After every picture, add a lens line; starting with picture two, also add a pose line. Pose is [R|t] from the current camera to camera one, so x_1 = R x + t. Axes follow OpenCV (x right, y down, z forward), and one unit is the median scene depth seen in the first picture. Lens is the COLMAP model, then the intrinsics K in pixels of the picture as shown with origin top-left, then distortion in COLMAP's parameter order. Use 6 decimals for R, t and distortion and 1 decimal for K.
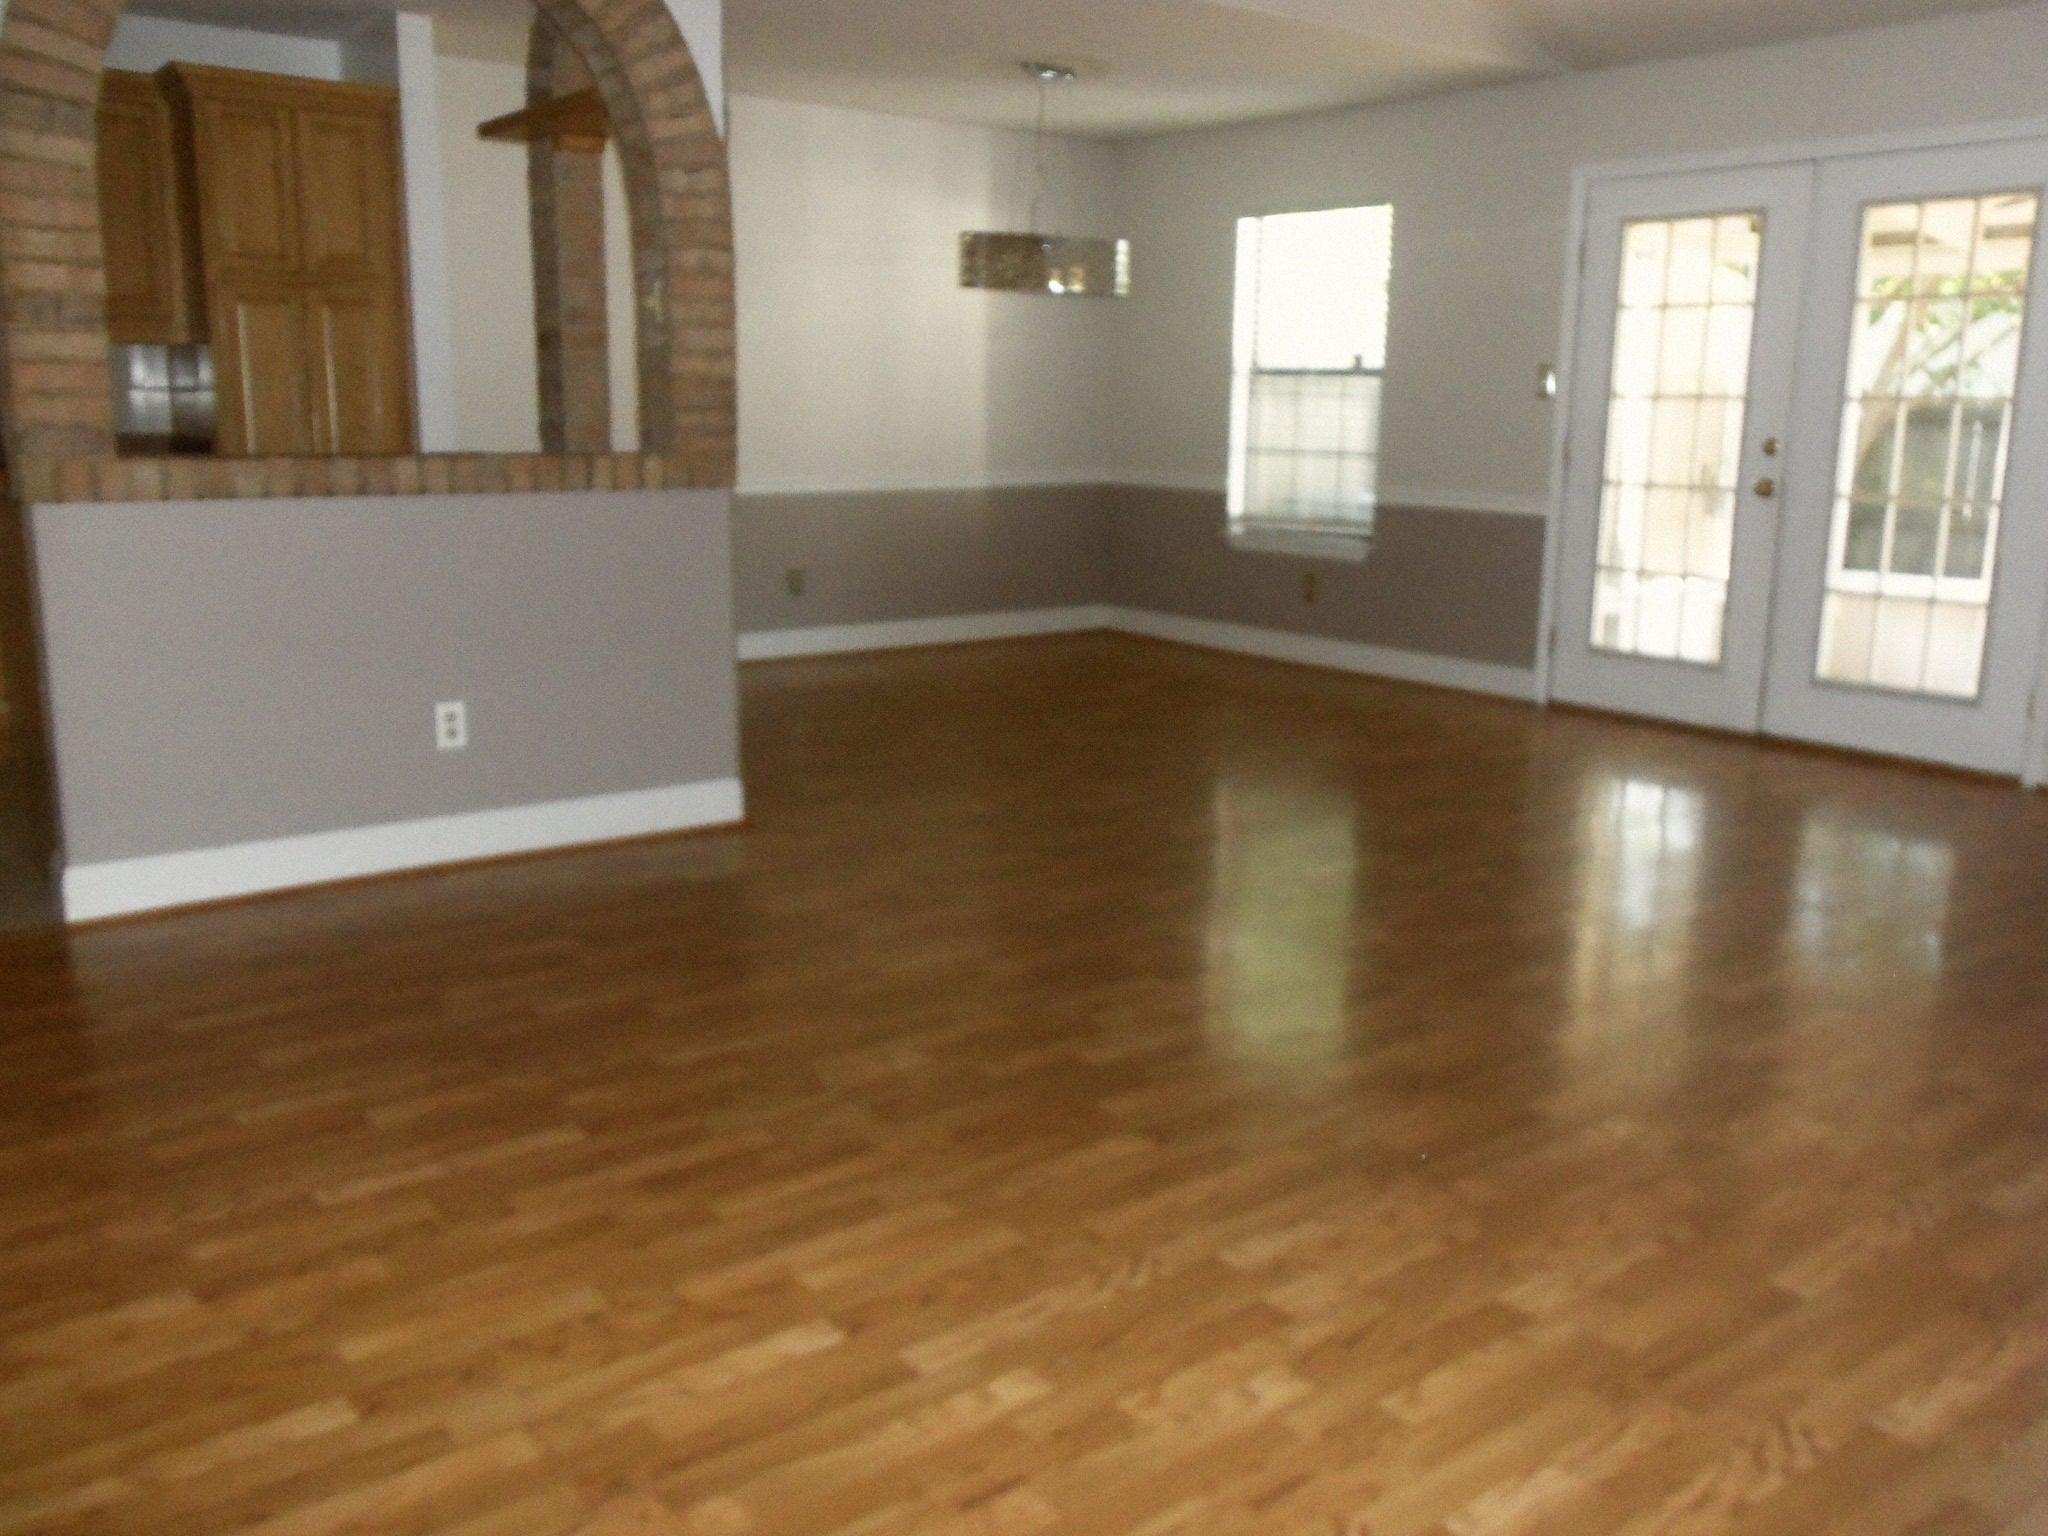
lens RADIAL K [[1690.6, 0, 1024.0], [0, 1690.6, 768.0], [0, 0, 1]] dist [-0.033619, 0.000405]
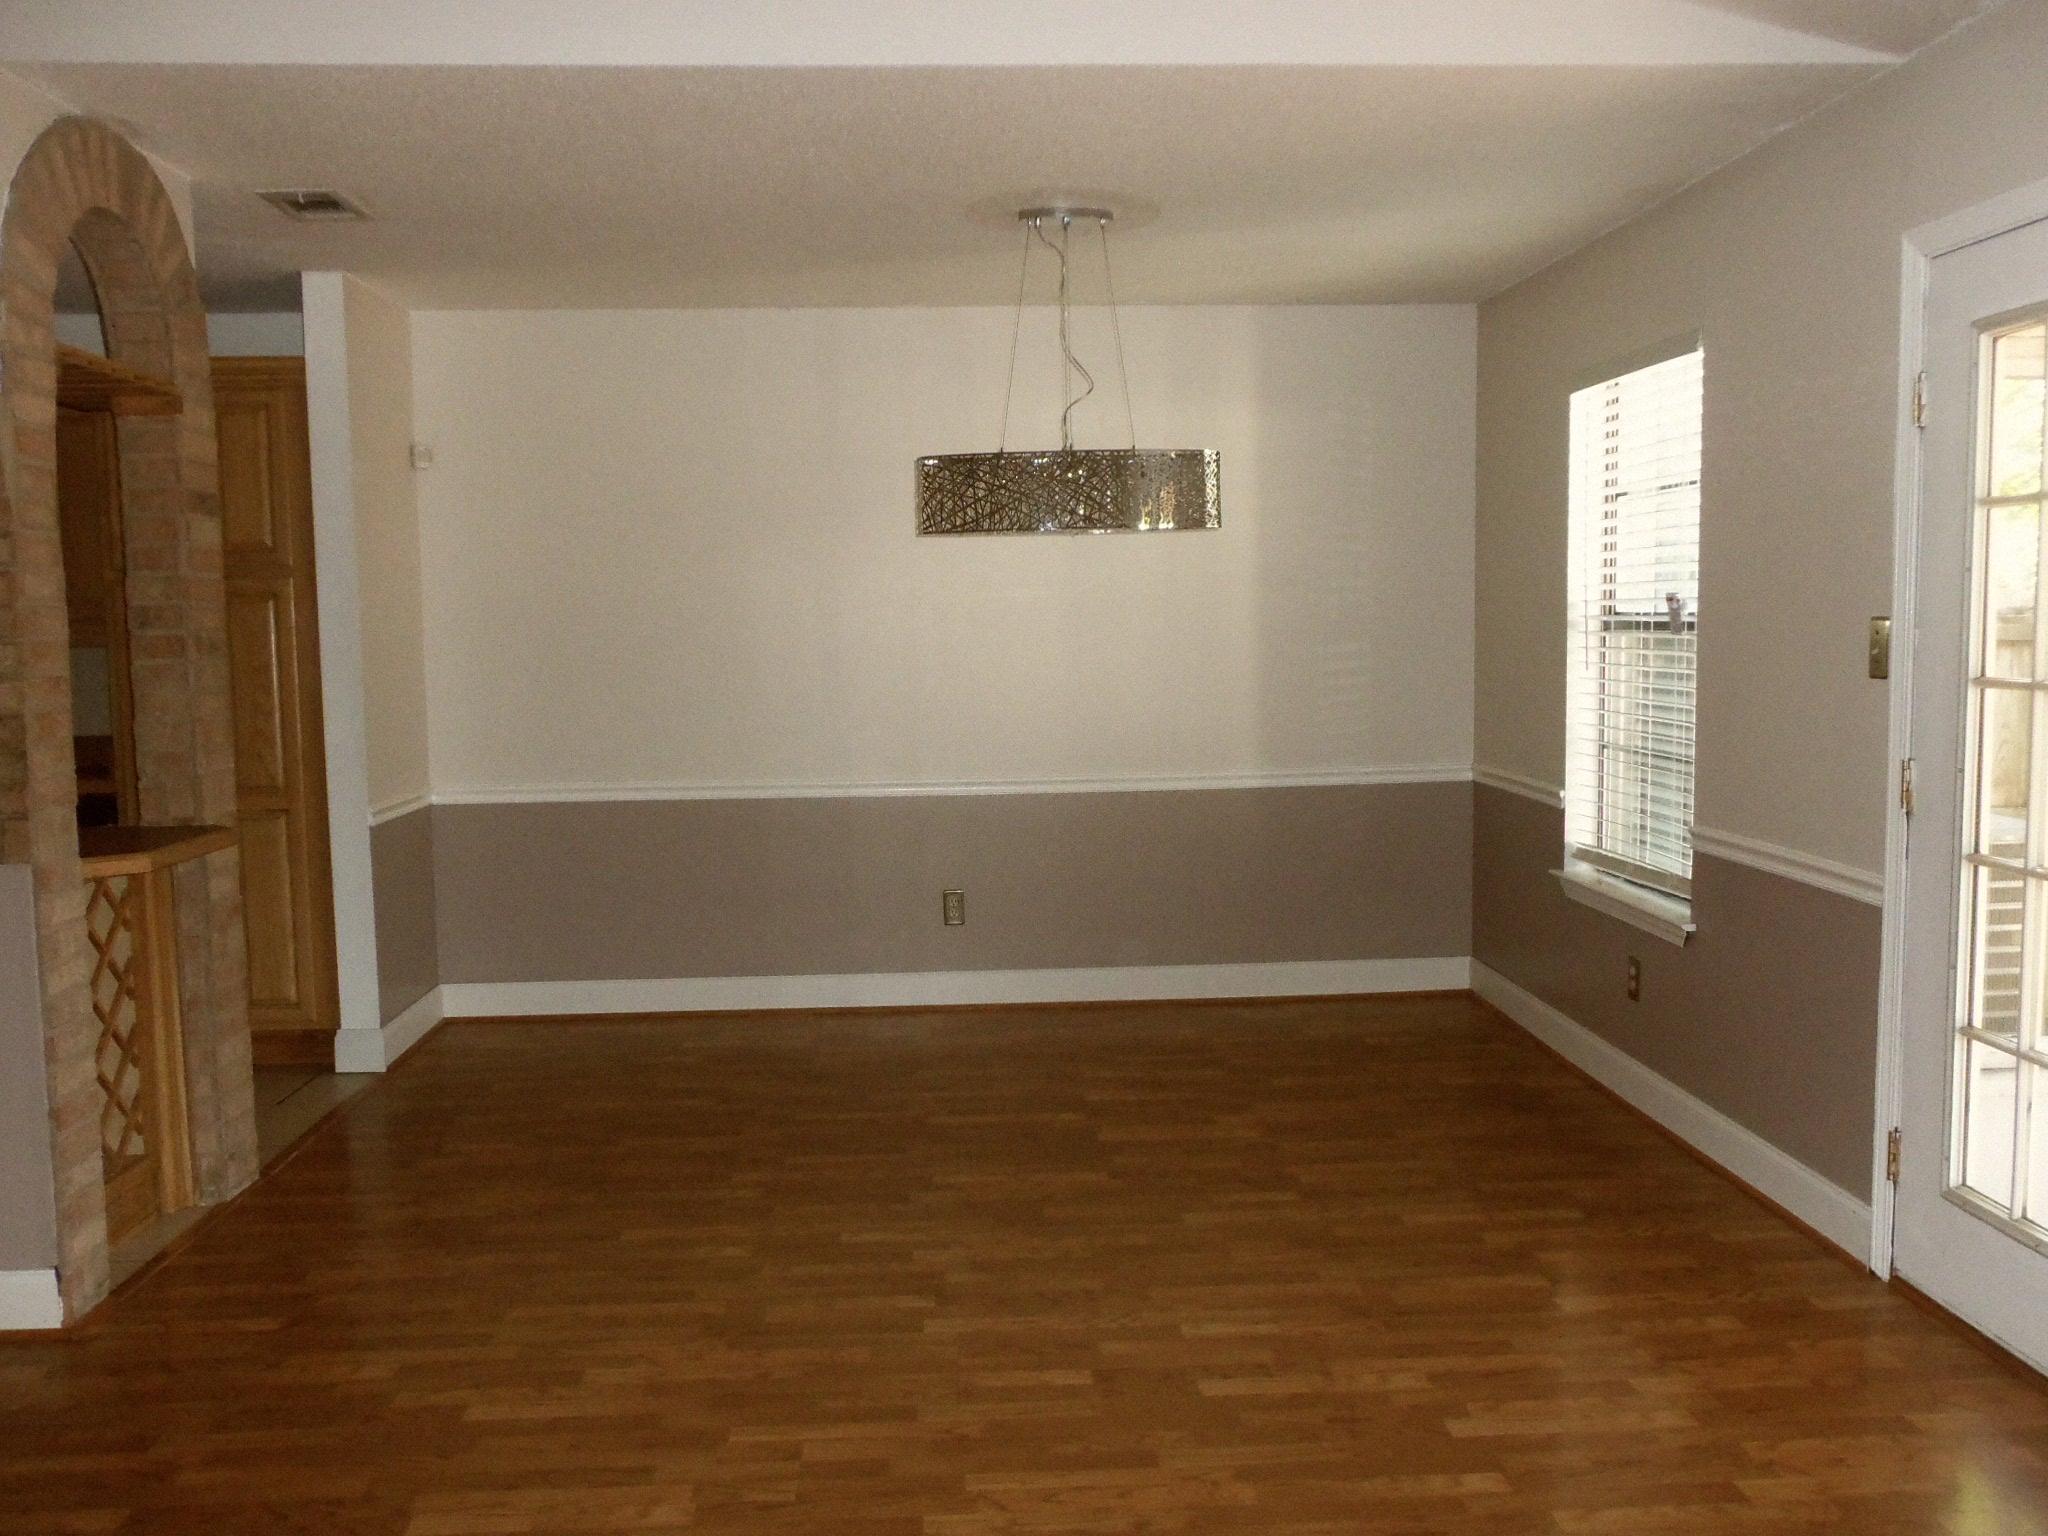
lens RADIAL K [[1690.6, 0, 1024.0], [0, 1690.6, 768.0], [0, 0, 1]] dist [-0.033619, 0.000405]
pose [[0.825451, 0.022076, -0.564042, 0.356430], [-0.092726, 0.990964, -0.096915, -0.111094], [0.556805, 0.132299, 0.820039, 0.410342]]
